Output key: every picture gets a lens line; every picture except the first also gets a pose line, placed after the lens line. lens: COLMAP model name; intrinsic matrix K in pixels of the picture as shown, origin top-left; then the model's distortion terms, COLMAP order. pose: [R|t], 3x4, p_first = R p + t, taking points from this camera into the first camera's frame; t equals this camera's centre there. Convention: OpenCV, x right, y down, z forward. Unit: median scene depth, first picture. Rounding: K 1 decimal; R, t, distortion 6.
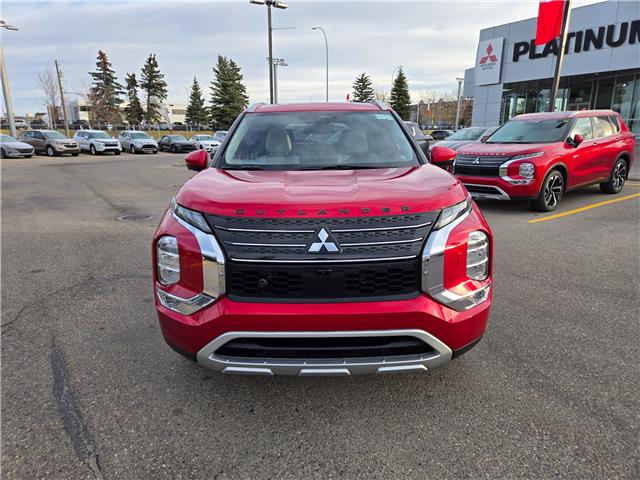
lens RADIAL K [[421.0, 0, 315.2], [0, 421.0, 239.8], [0, 0, 1]] dist [0.045158, -0.022516]
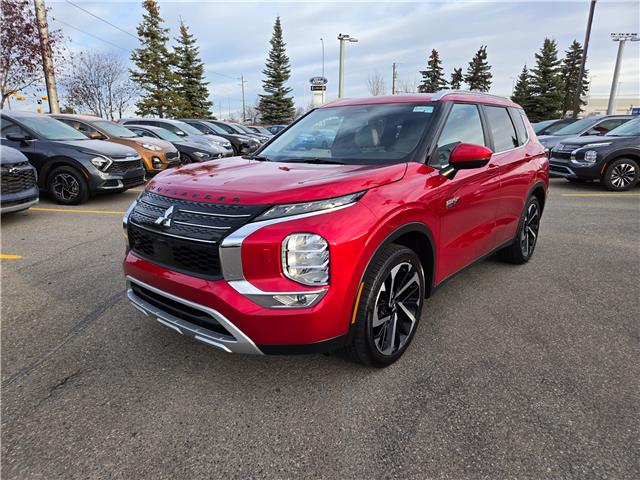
lens RADIAL K [[421.0, 0, 307.8], [0, 421.0, 230.7], [0, 0, 1]] dist [0.045158, -0.022516]
pose [[0.767334, 0.152510, -0.622848, 0.895401], [-0.155466, 0.986573, 0.050041, -0.066776], [0.622116, 0.058433, 0.780741, 0.238732]]
